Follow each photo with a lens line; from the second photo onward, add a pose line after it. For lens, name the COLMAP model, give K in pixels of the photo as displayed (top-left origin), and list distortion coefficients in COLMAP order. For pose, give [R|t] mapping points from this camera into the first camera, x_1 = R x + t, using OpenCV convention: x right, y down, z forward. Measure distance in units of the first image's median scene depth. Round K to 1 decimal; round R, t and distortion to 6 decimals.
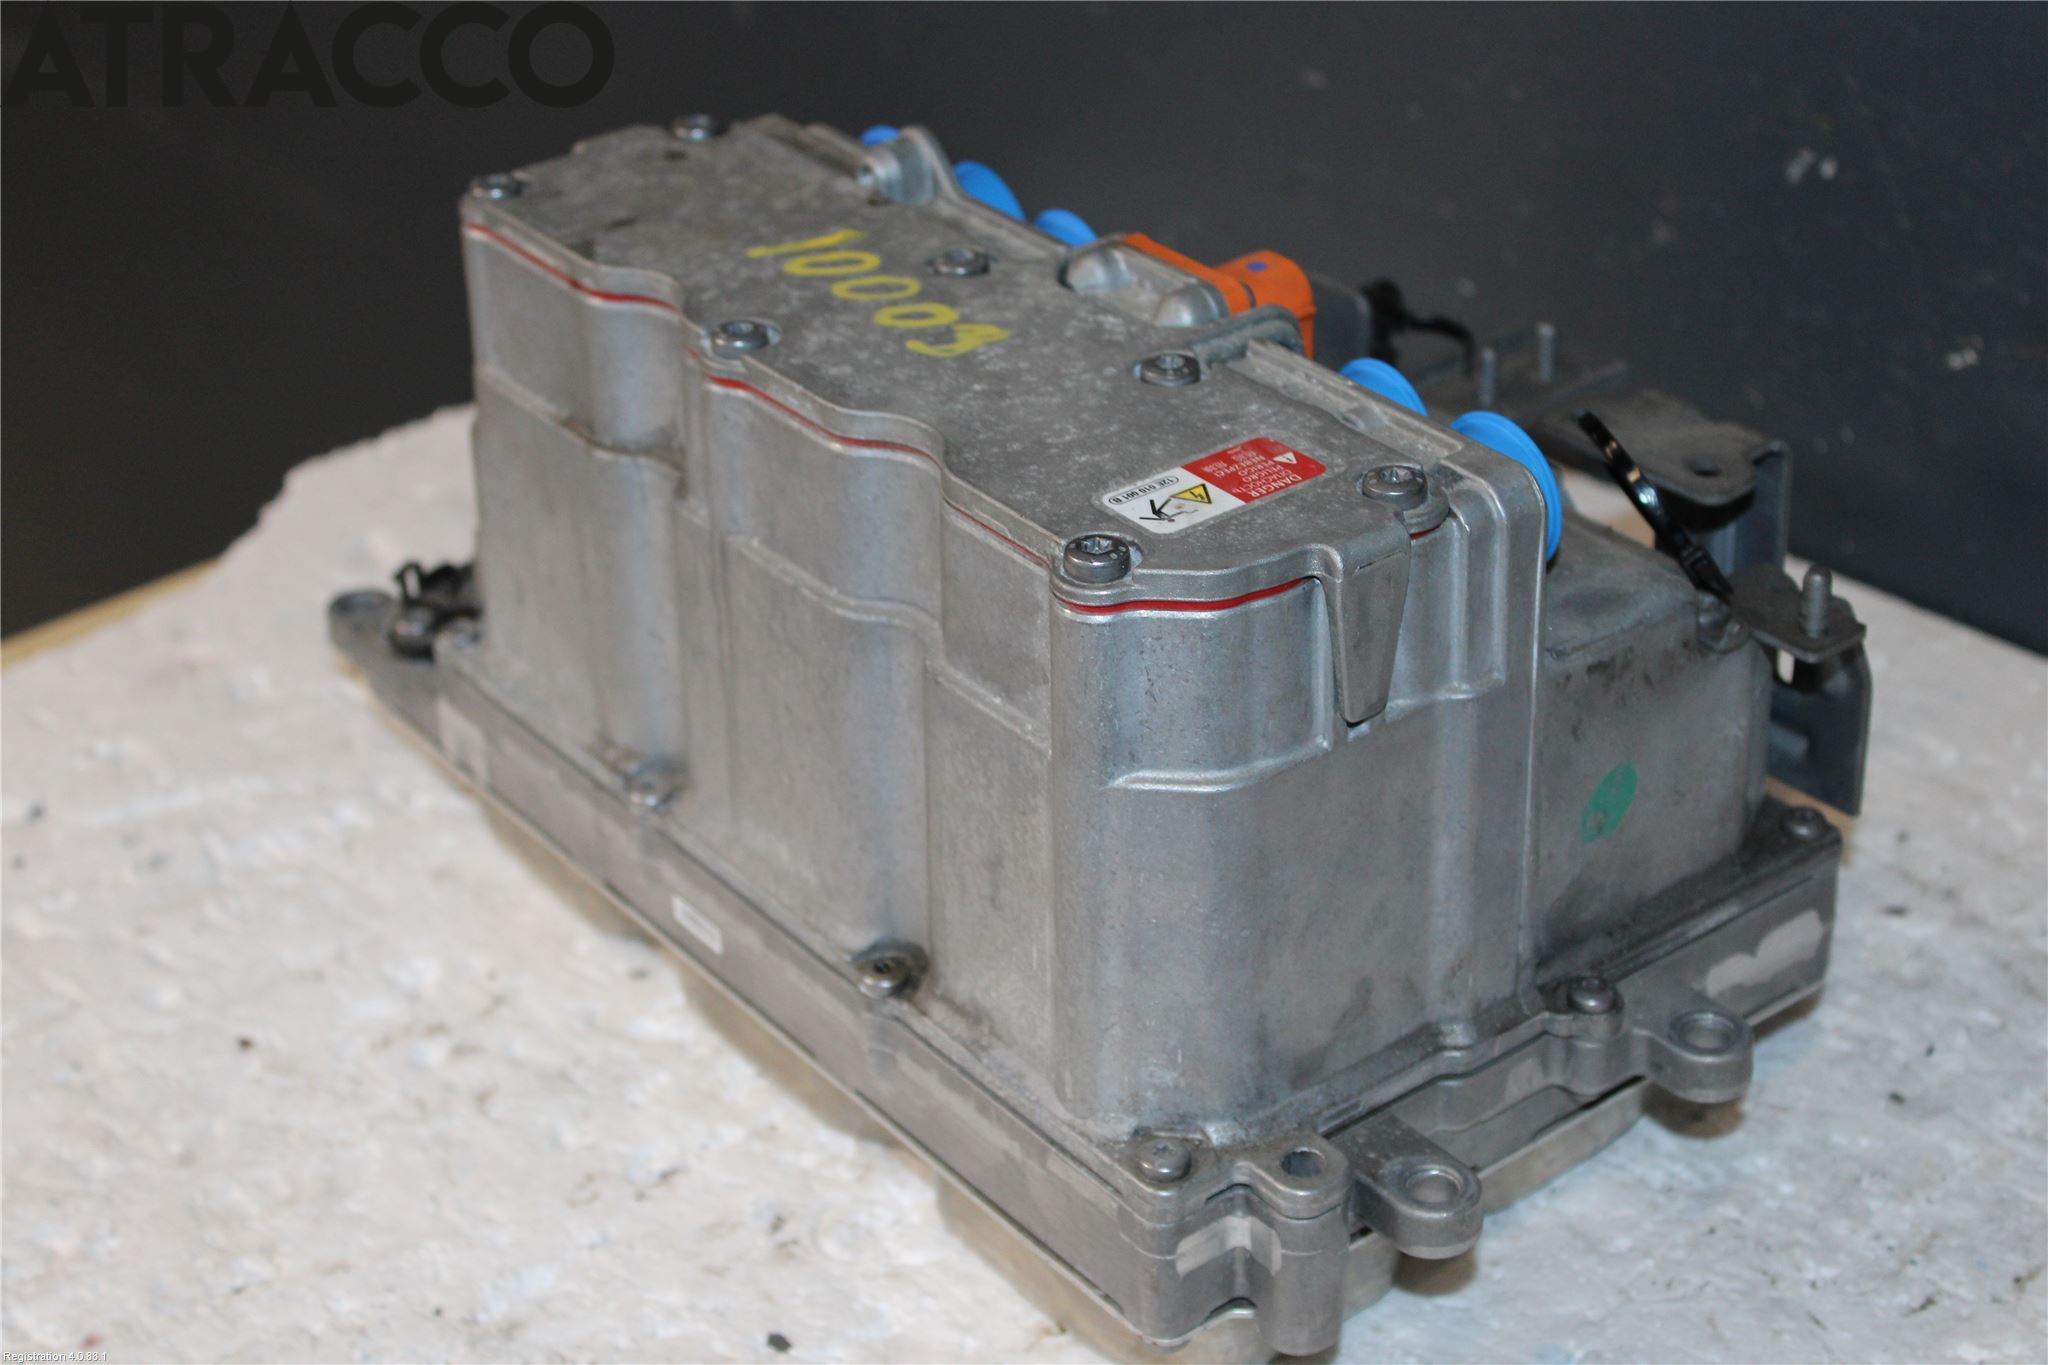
lens RADIAL K [[3396.4, 0, 1022.8], [0, 3396.4, 679.3], [0, 0, 1]] dist [0.043503, 0.000000]
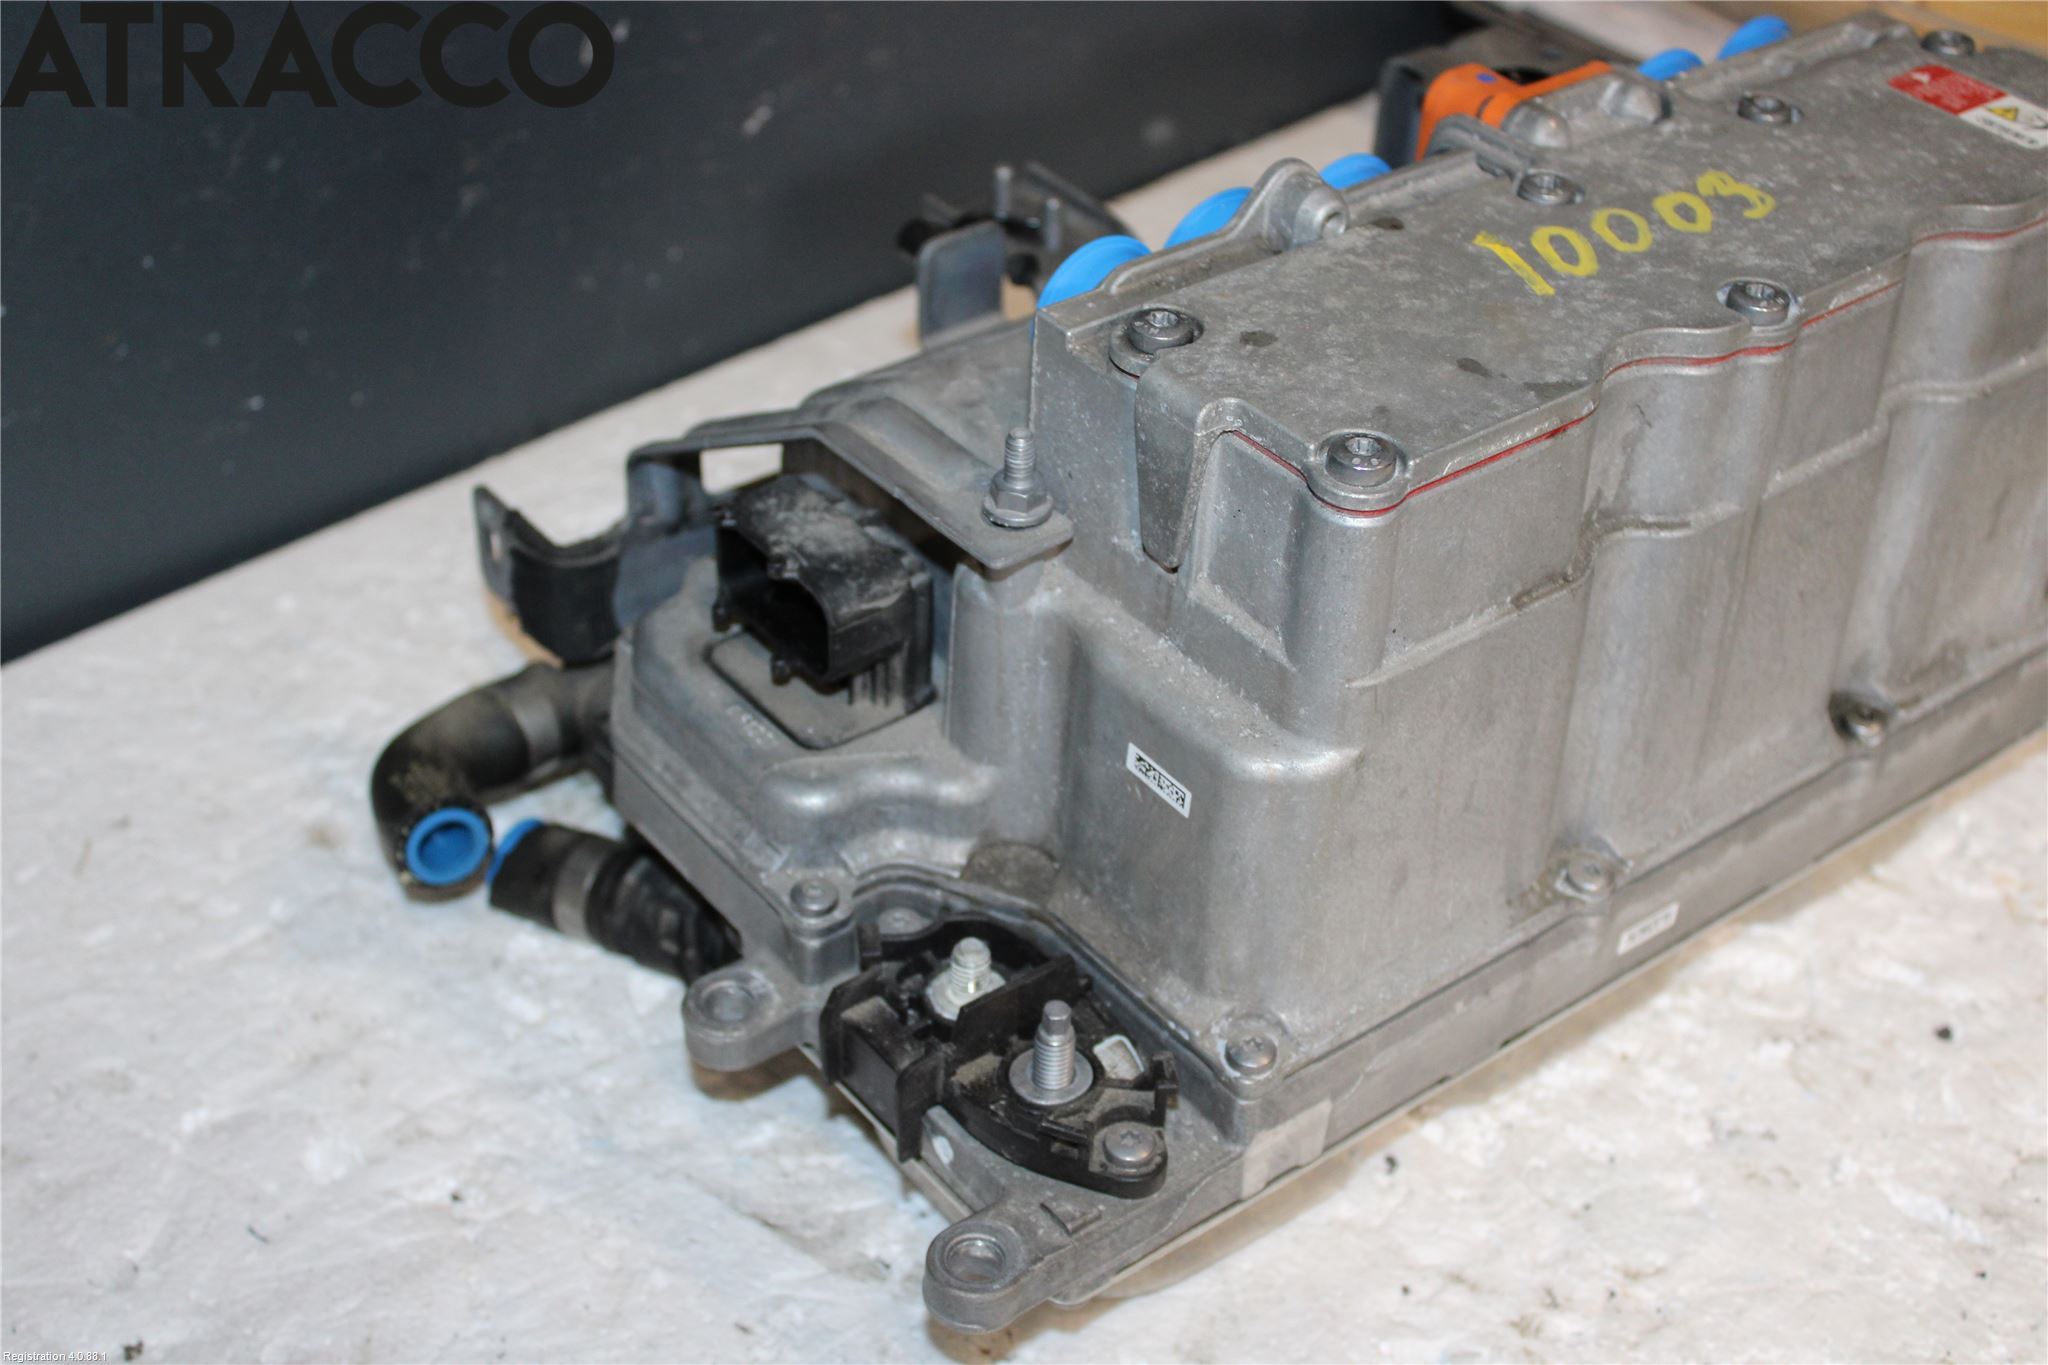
lens RADIAL K [[2757.1, 0, 1025.7], [0, 2757.1, 685.2], [0, 0, 1]] dist [-0.043057, 0.000000]
pose [[-0.022735, -0.569980, 0.821344, -0.765155], [0.468523, 0.719678, 0.512396, -0.509078], [-0.883159, 0.396468, 0.250686, 1.024272]]
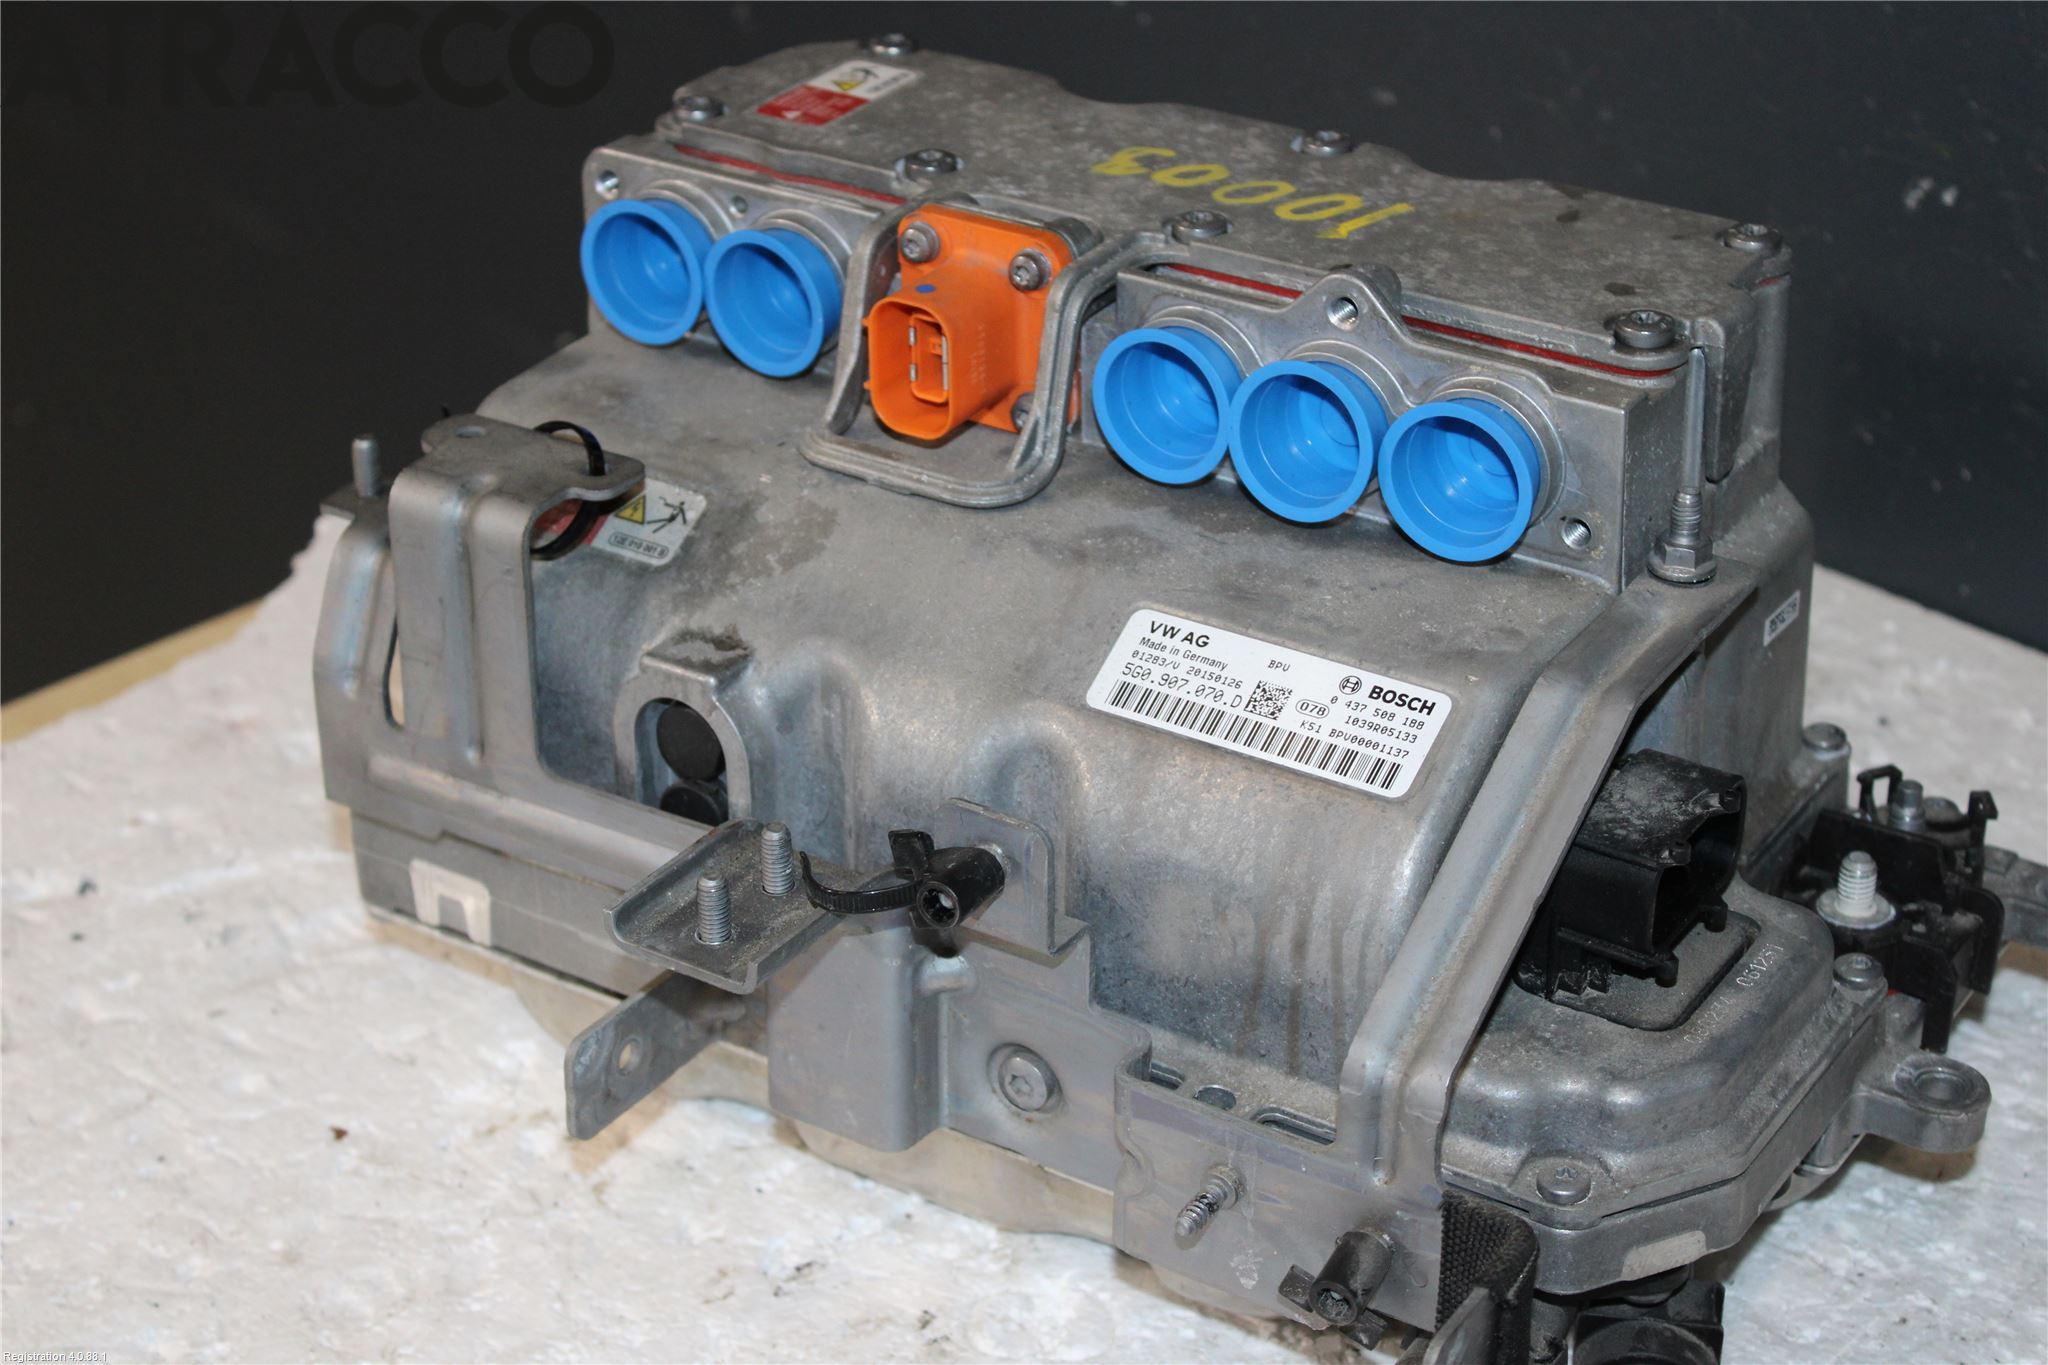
lens RADIAL K [[3723.8, 0, 1021.4], [0, 3723.8, 679.6], [0, 0, 1]] dist [0.048523, 0.000000]
pose [[-0.939702, 0.212368, -0.268067, 0.371441], [-0.125600, 0.514757, 0.848086, -1.023895], [0.318096, 0.830618, -0.457044, 1.659087]]
